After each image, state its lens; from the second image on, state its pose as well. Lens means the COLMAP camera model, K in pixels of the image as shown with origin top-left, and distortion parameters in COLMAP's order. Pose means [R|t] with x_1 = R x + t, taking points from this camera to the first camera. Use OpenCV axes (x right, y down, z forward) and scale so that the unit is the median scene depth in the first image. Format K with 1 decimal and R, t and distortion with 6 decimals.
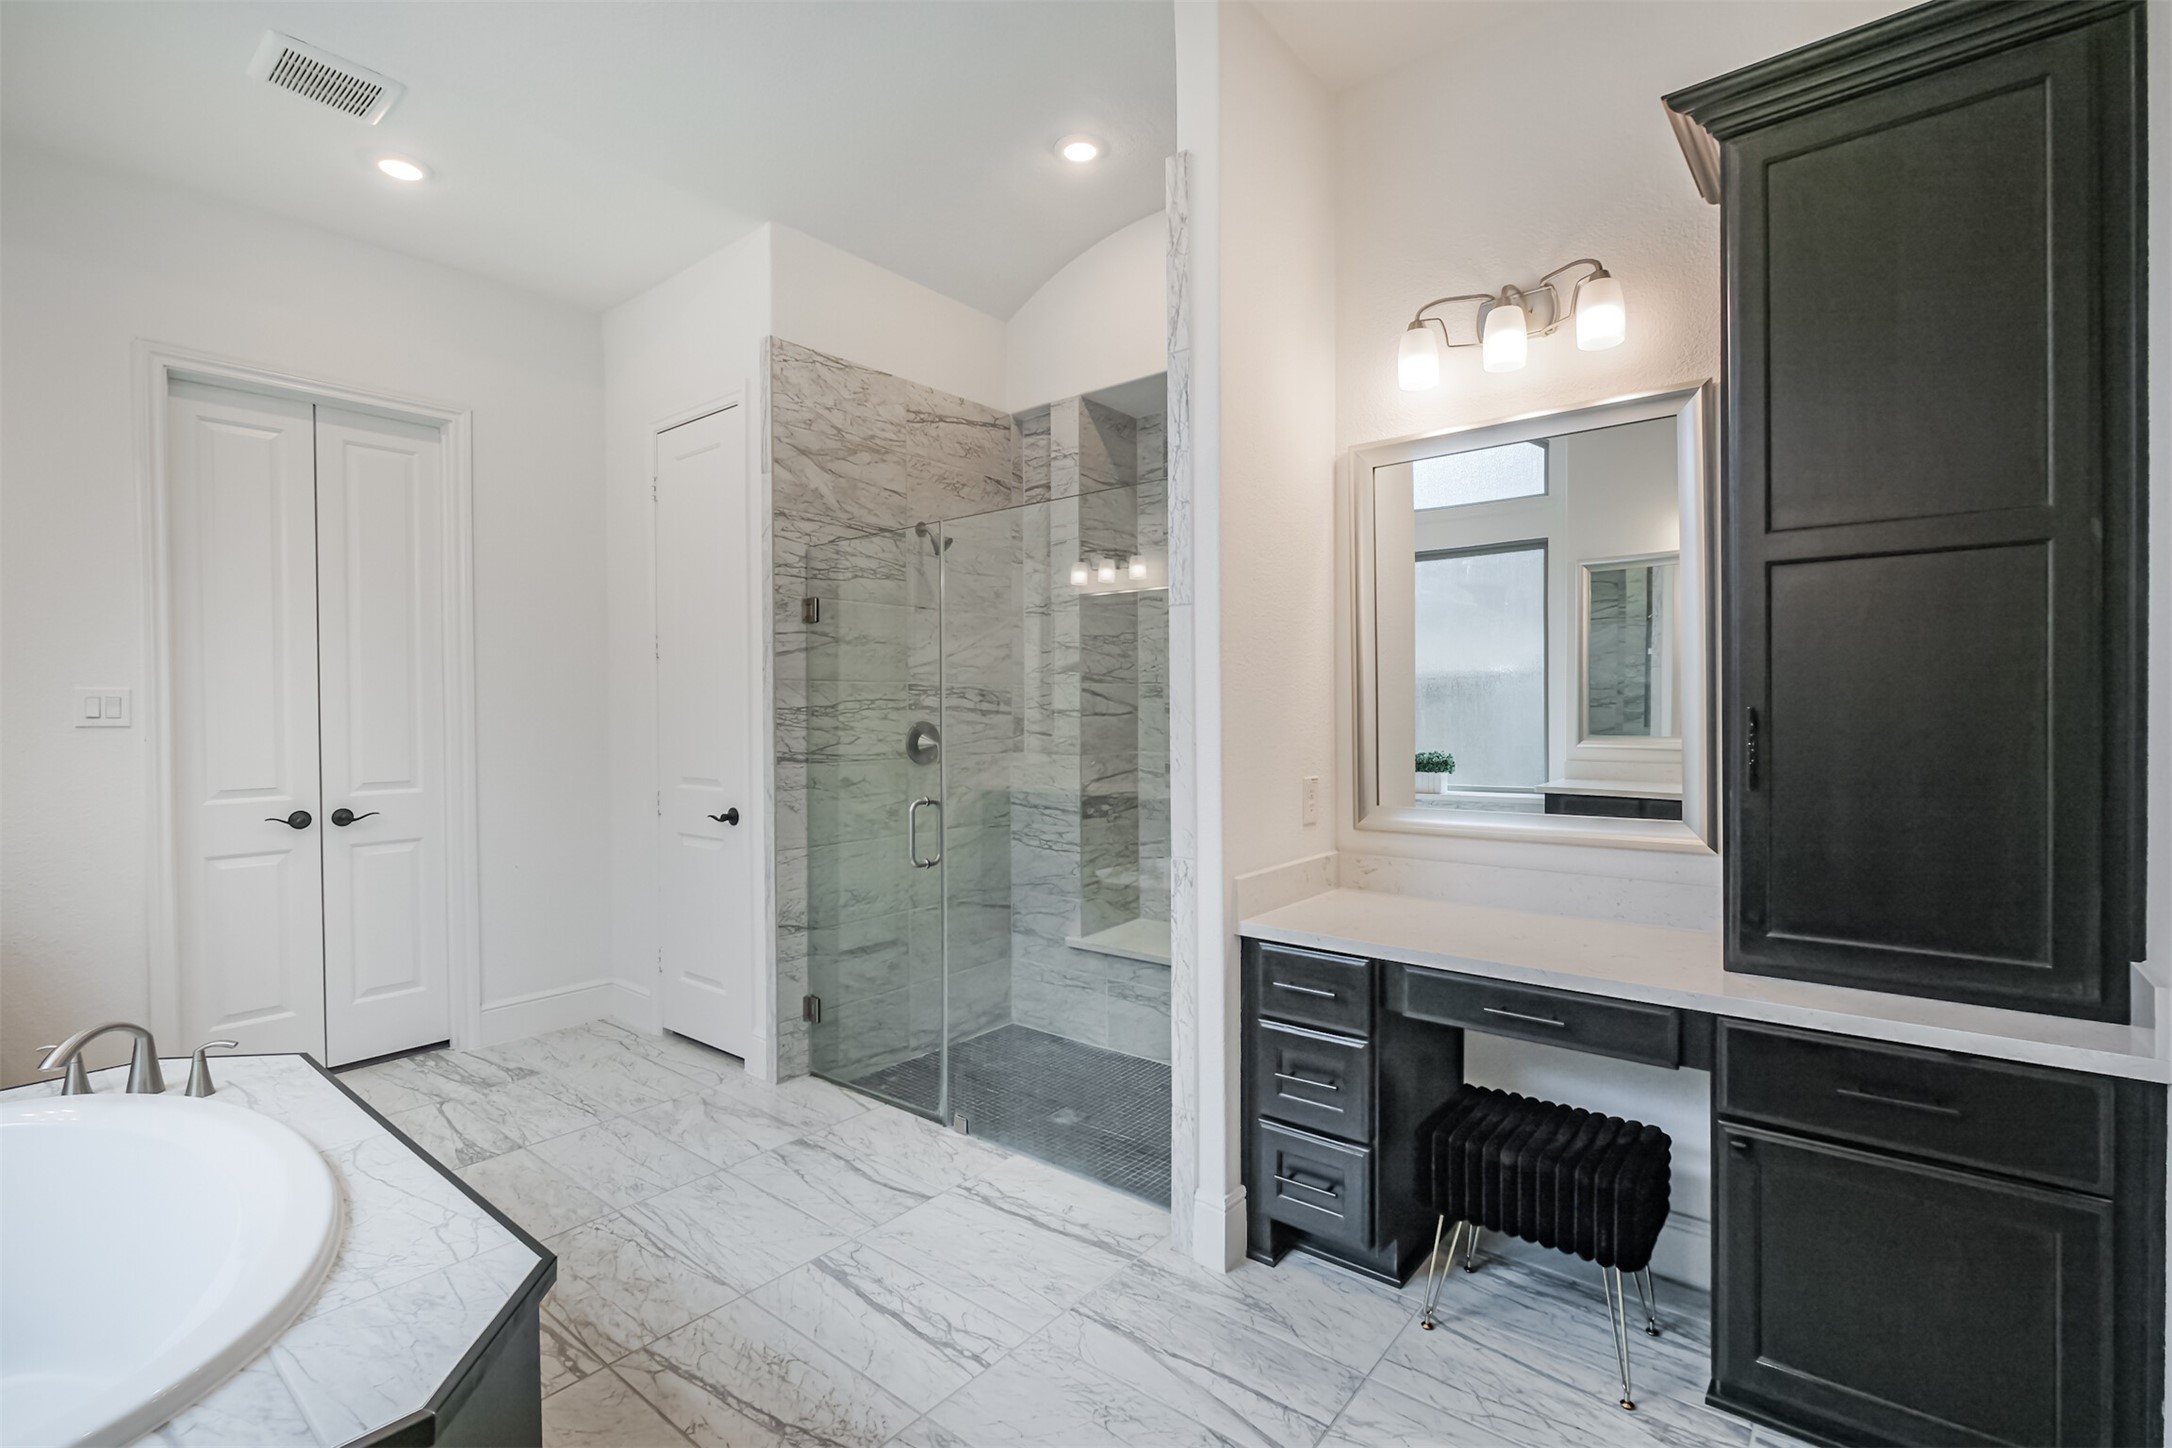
lens RADIAL K [[962.7, 0, 1092.3], [0, 962.7, 722.5], [0, 0, 1]] dist [-0.000586, 0.000098]
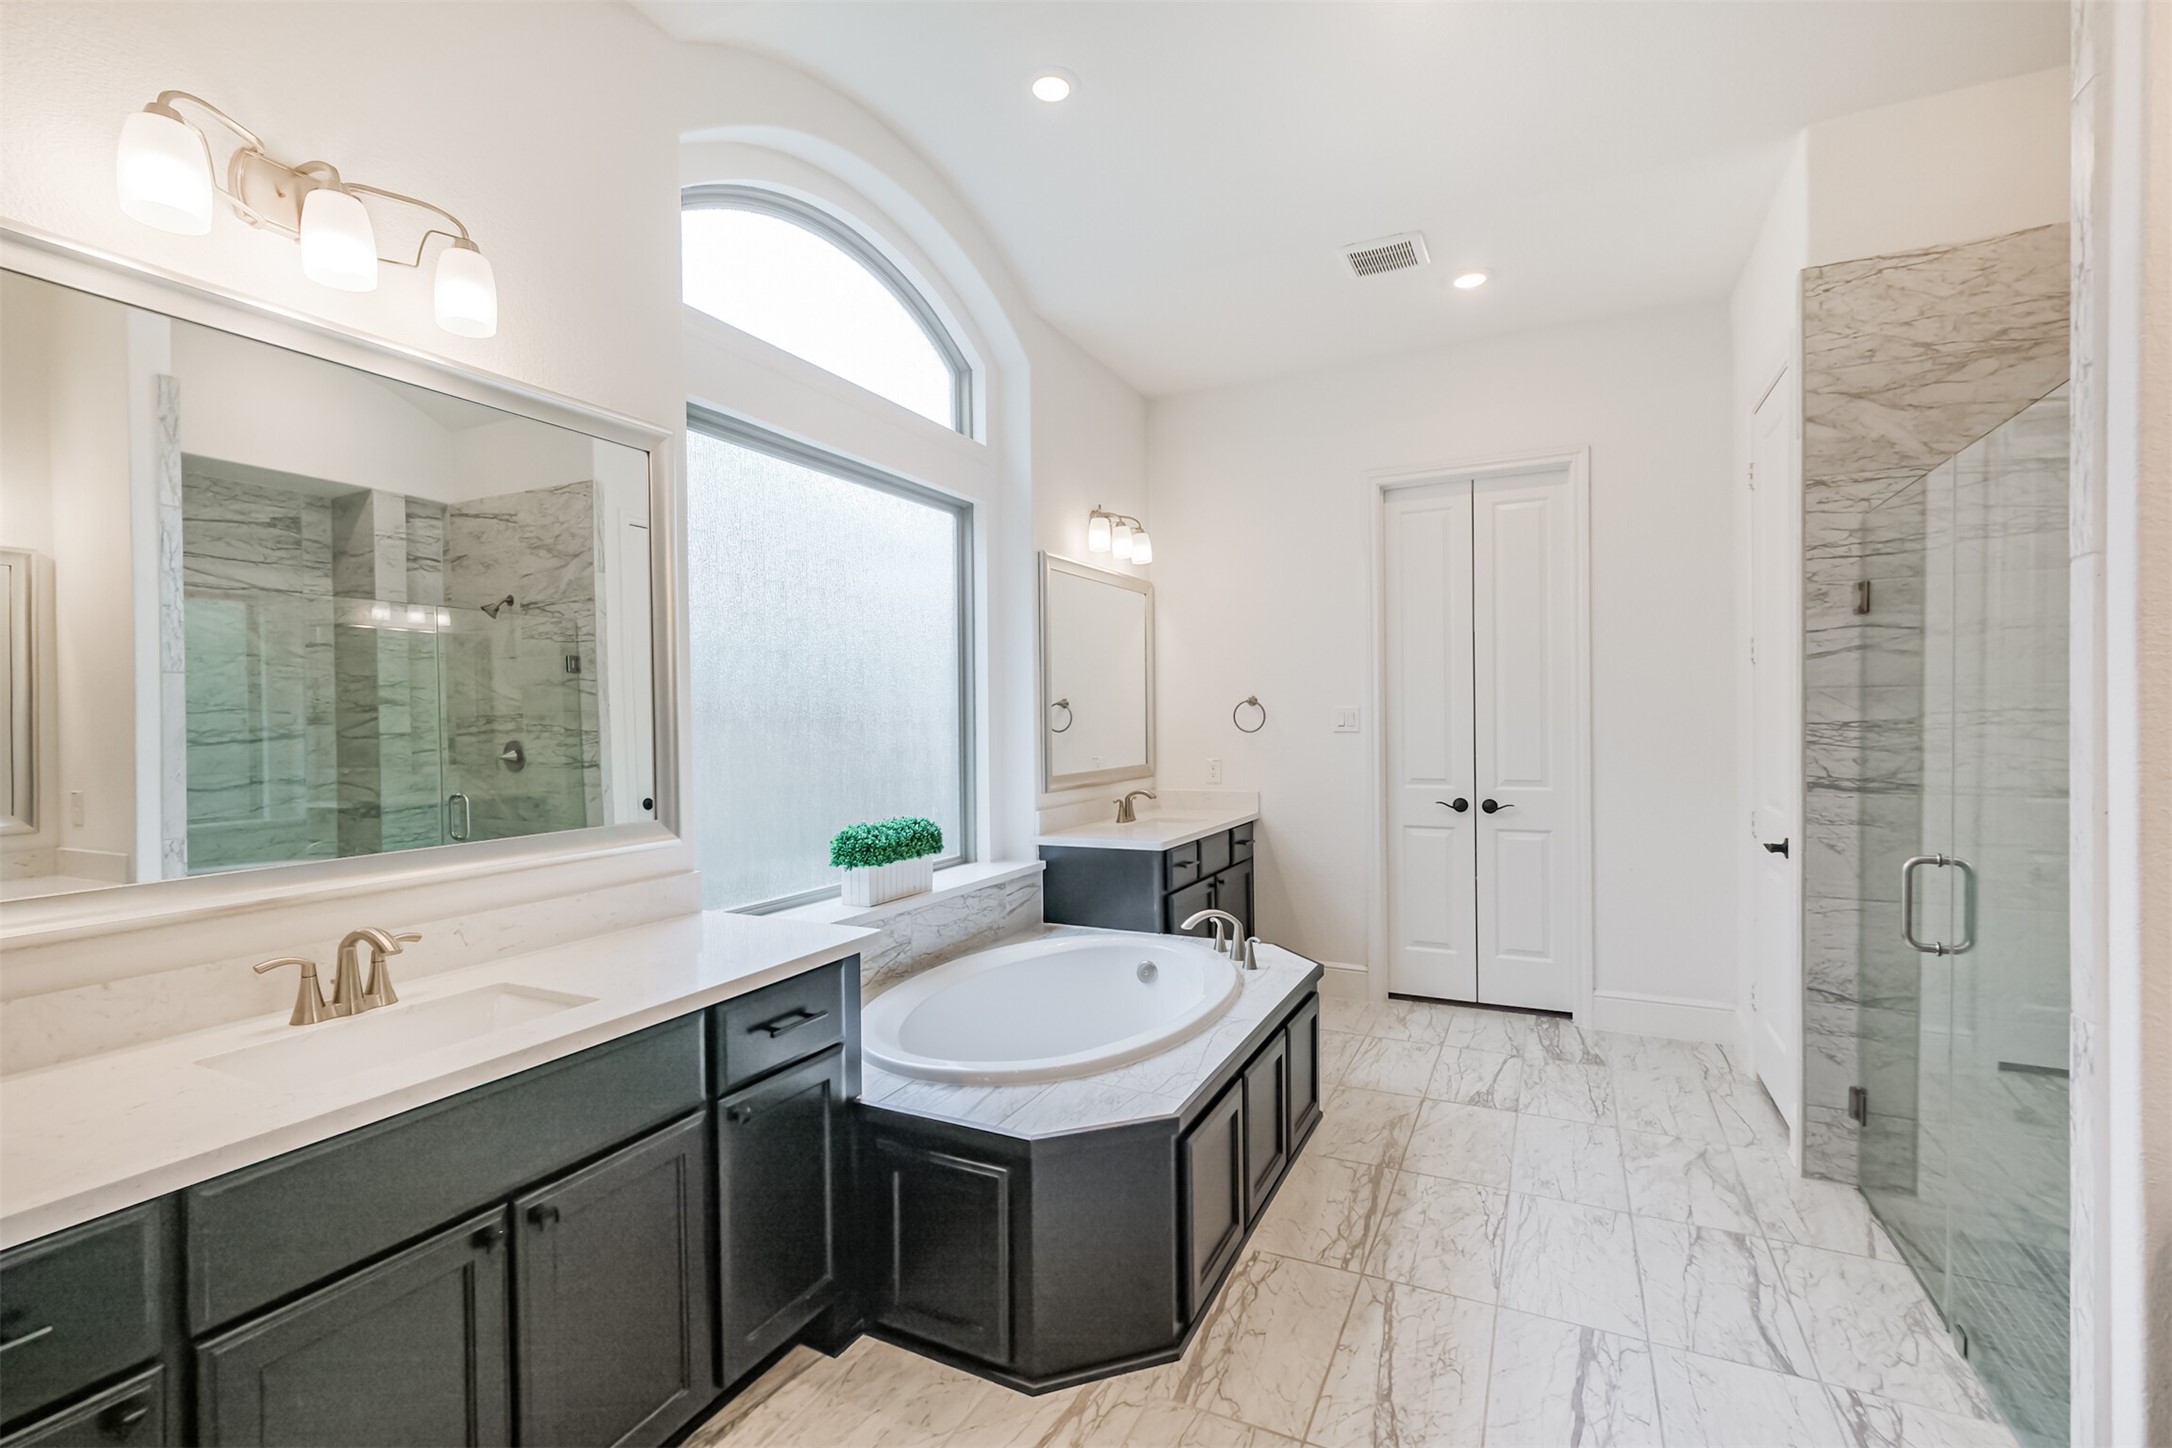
lens RADIAL K [[954.3, 0, 1085.8], [0, 954.3, 737.6], [0, 0, 1]] dist [-0.000320, 0.000389]
pose [[0.244955, 0.023723, -0.969244, 0.305506], [-0.002658, 0.999713, 0.023797, -0.019677], [0.969531, -0.003253, 0.244948, 0.201013]]
